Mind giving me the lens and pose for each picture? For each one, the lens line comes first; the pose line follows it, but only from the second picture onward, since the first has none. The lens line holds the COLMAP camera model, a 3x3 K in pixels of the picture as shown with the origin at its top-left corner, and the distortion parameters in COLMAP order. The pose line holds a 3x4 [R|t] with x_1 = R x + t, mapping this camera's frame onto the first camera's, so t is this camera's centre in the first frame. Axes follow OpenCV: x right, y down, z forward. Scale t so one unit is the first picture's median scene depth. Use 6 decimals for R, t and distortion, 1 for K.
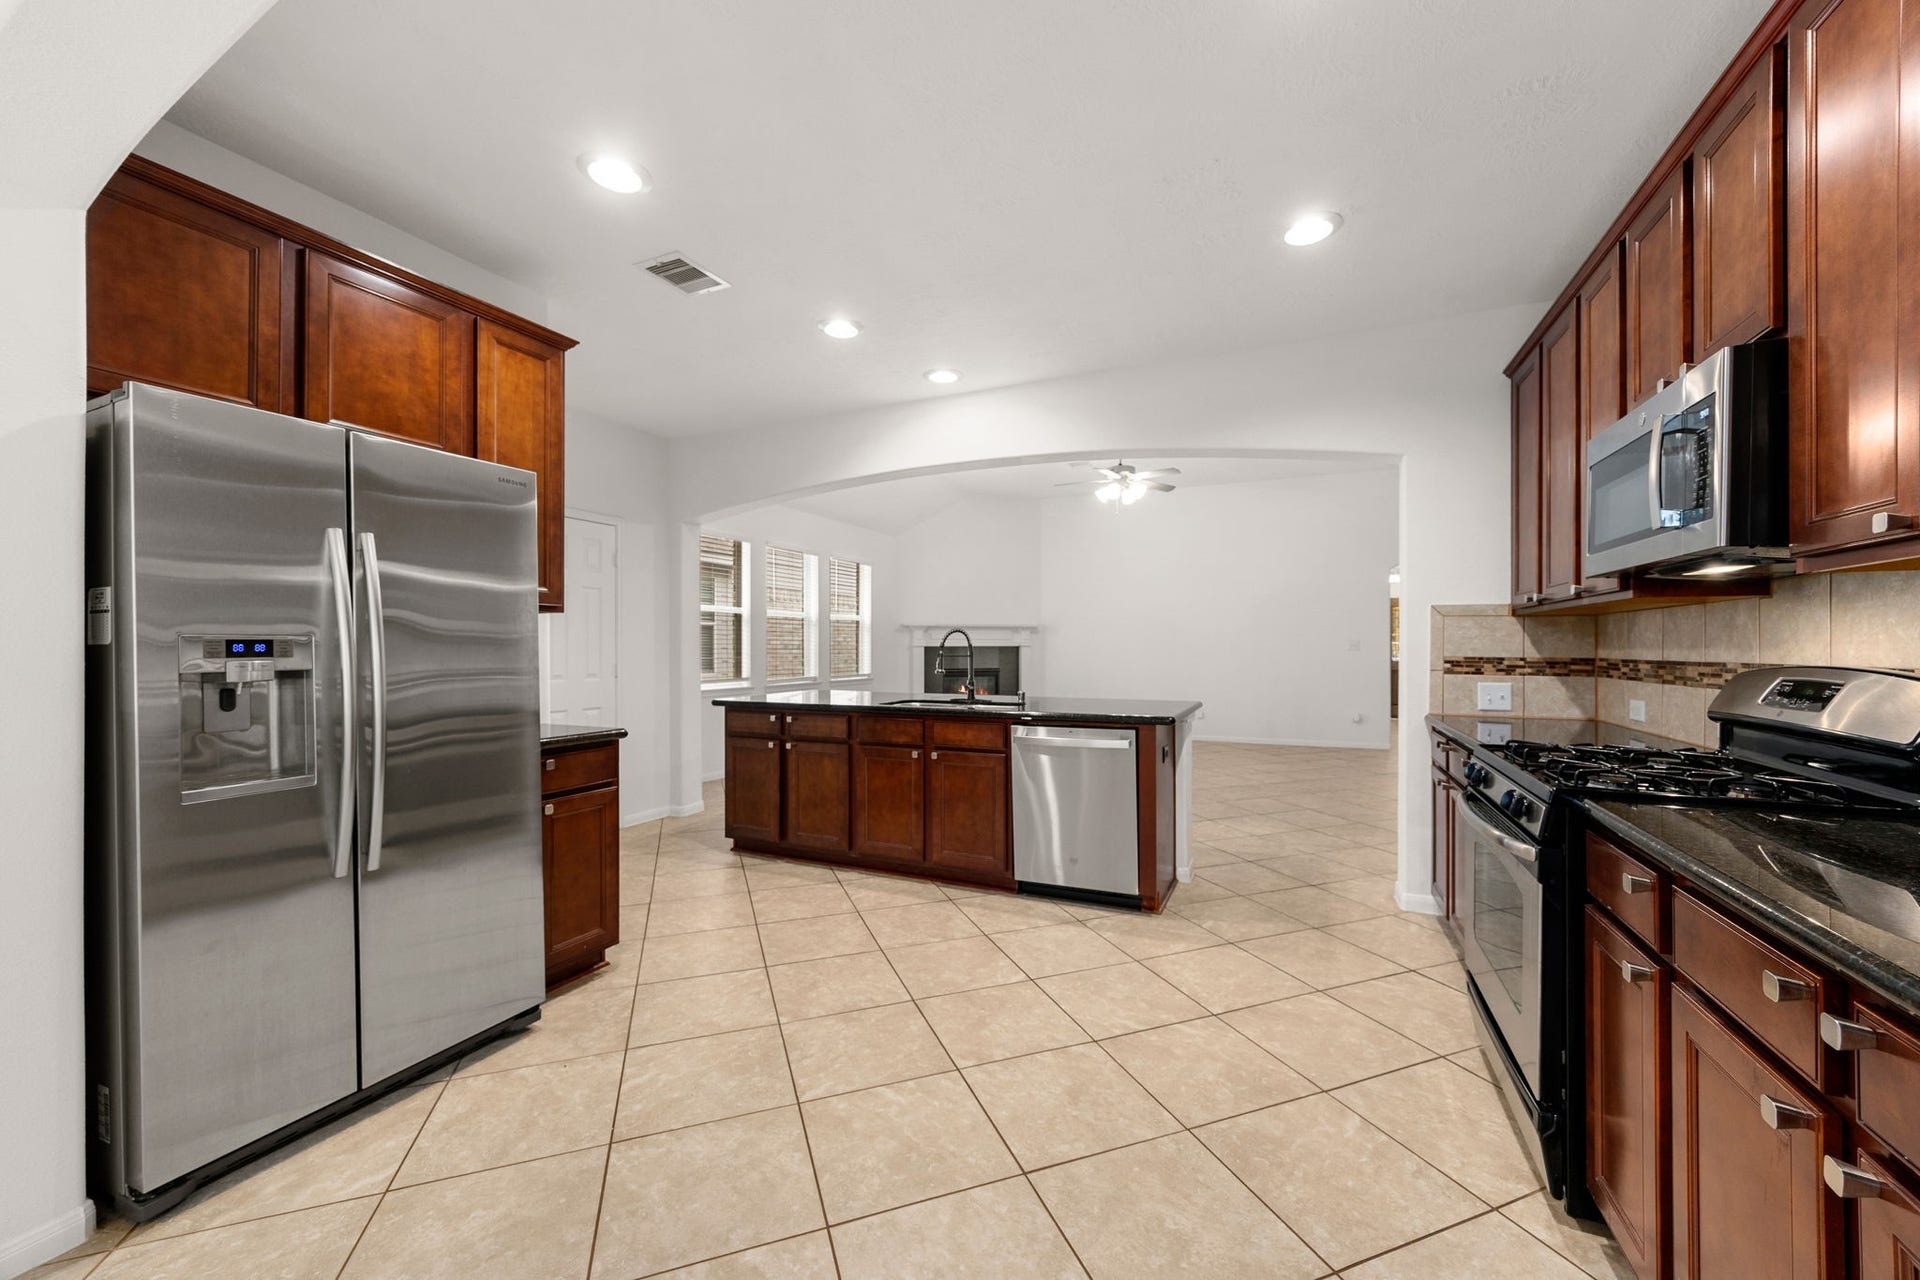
lens RADIAL K [[771.7, 0, 969.8], [0, 771.7, 644.5], [0, 0, 1]] dist [-0.000043, 0.000591]
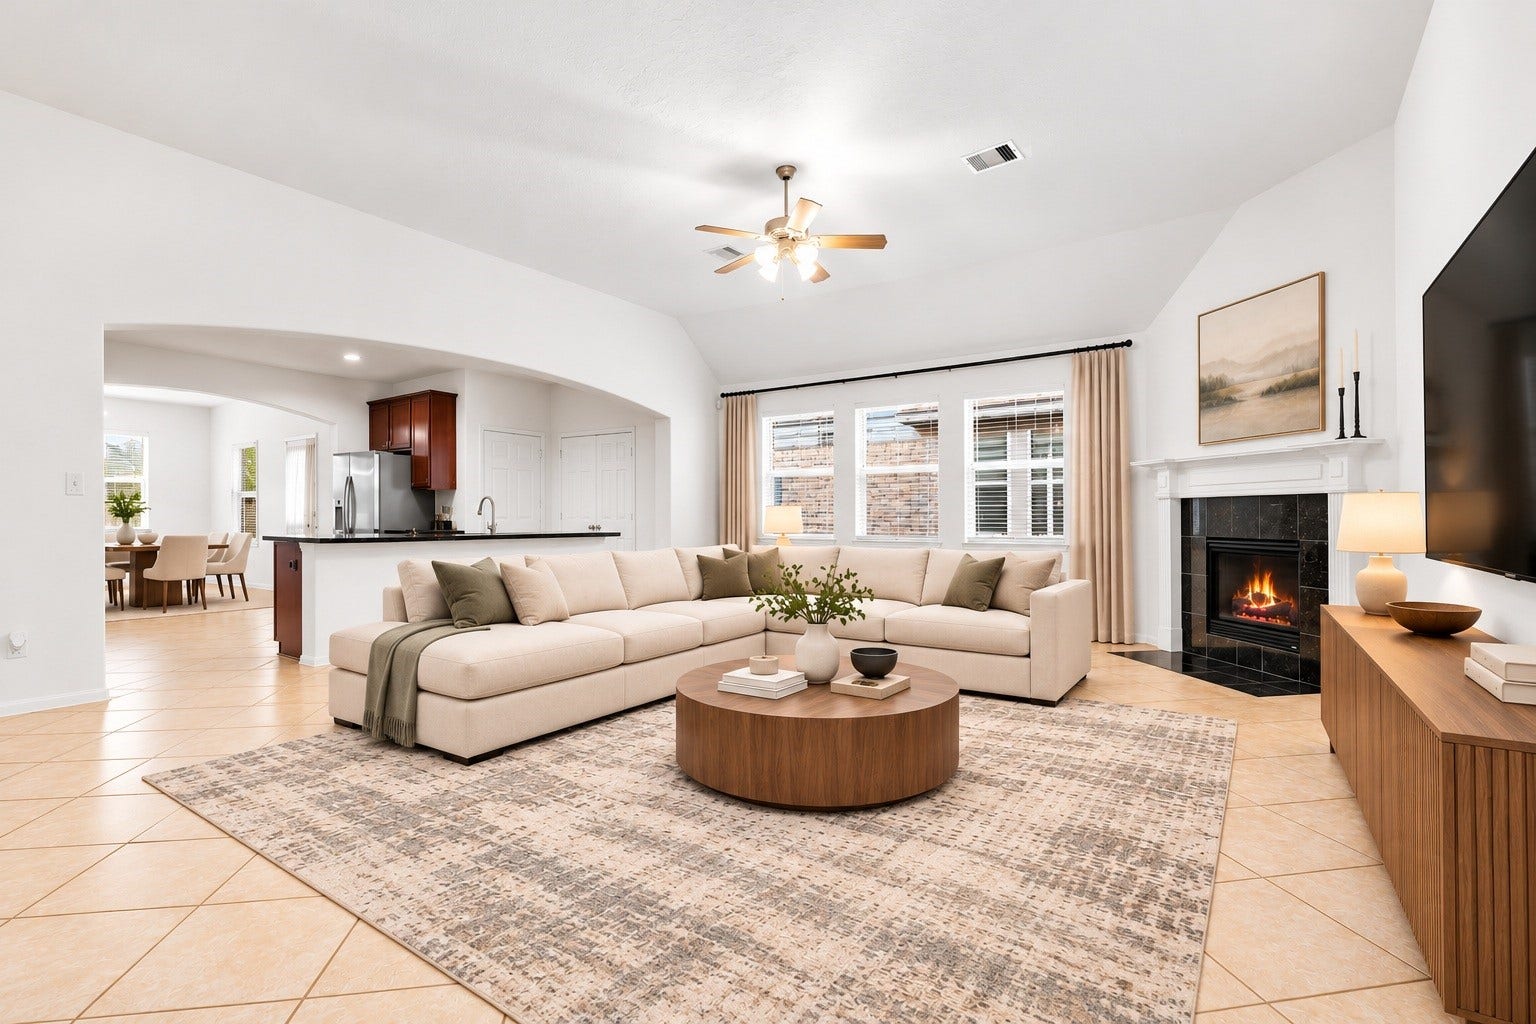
lens RADIAL K [[617.4, 0, 775.9], [0, 617.4, 515.6], [0, 0, 1]] dist [-0.000043, 0.000591]
pose [[-0.219062, -0.003340, -0.975705, 1.099451], [0.010217, 0.999931, -0.005717, 0.035245], [0.975657, -0.011221, -0.219013, 2.140762]]
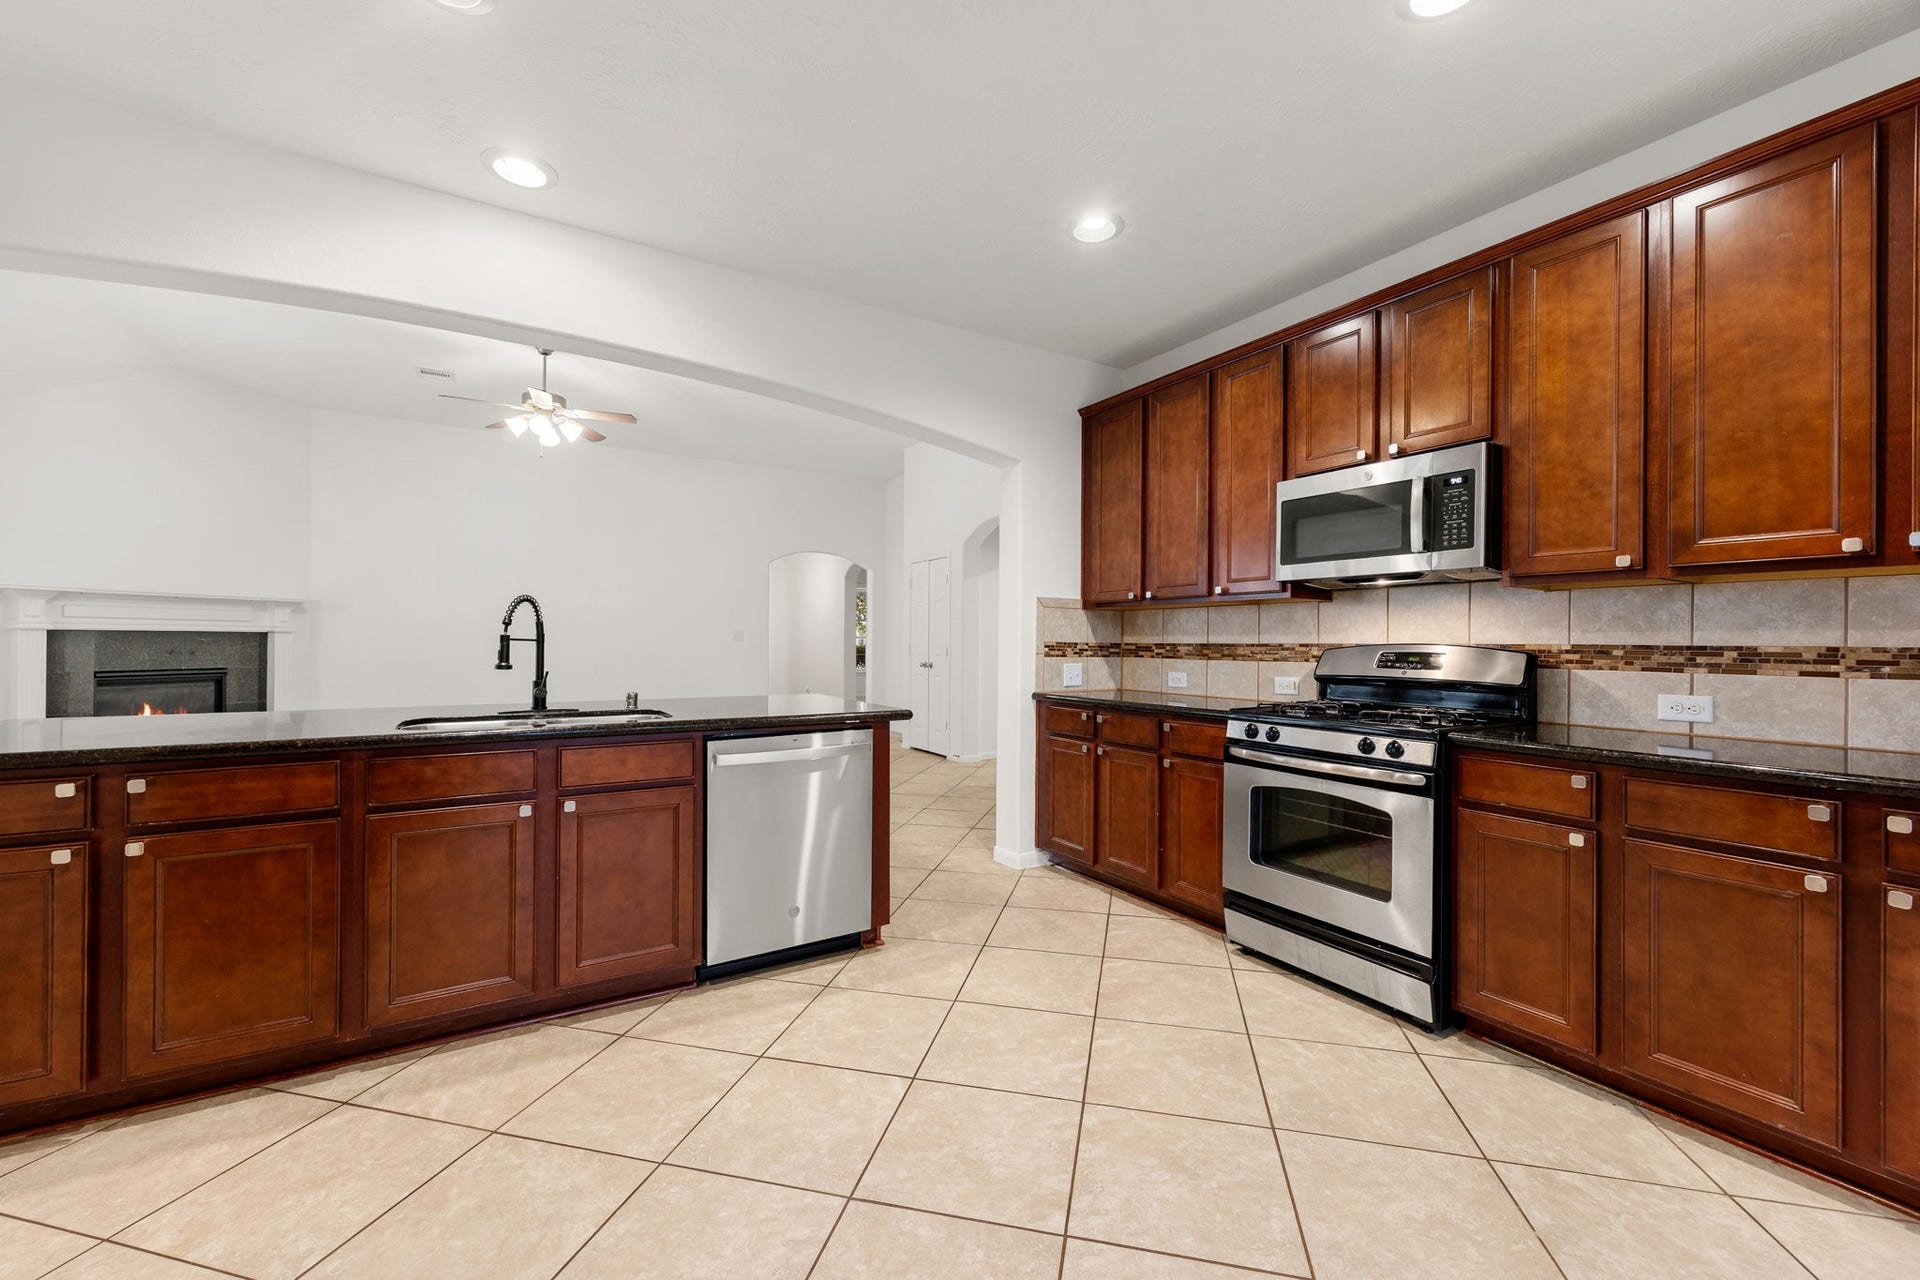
lens RADIAL K [[771.7, 0, 969.8], [0, 771.7, 644.5], [0, 0, 1]] dist [-0.000043, 0.000591]
pose [[0.536647, 0.001726, 0.843805, -0.426687], [-0.007666, 0.999967, 0.002830, 0.017111], [-0.843772, -0.007987, 0.536642, 0.474250]]
